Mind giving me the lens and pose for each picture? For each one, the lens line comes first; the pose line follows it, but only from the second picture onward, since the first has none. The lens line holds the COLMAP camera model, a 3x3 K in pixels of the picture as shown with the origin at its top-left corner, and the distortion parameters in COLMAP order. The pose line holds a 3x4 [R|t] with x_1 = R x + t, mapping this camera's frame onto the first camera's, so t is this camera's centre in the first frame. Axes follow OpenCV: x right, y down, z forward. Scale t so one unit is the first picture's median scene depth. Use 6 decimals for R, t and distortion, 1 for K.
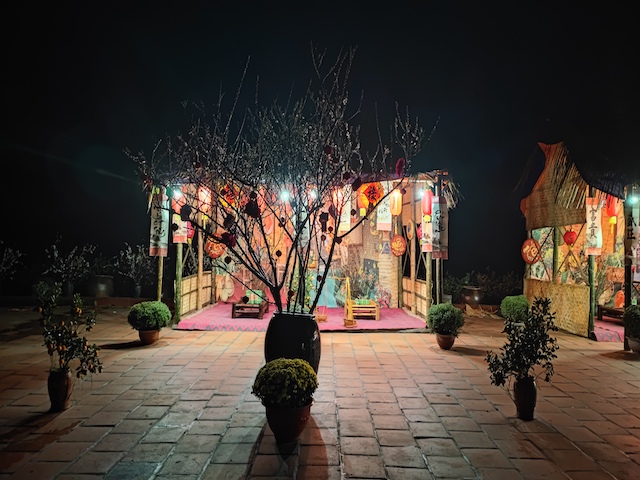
lens RADIAL K [[444.9, 0, 323.2], [0, 444.9, 234.3], [0, 0, 1]] dist [0.020911, -0.009363]
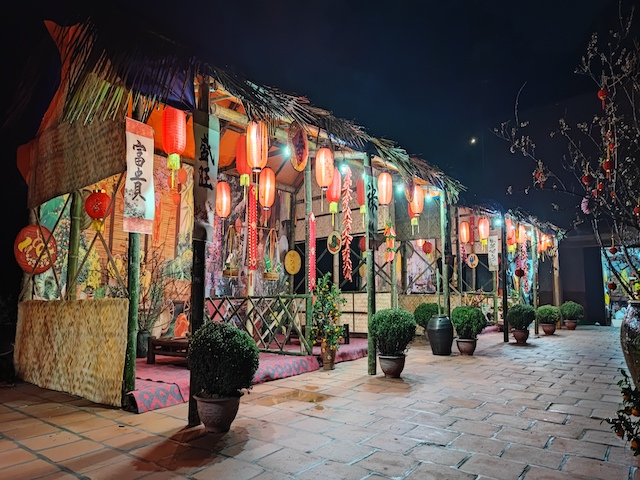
lens RADIAL K [[444.9, 0, 324.3], [0, 444.9, 239.4], [0, 0, 1]] dist [0.020911, -0.009363]
pose [[0.625703, 0.059426, 0.777794, 0.319821], [0.010214, 0.996384, -0.084344, 0.088794], [-0.779994, 0.060718, 0.622834, 0.487842]]
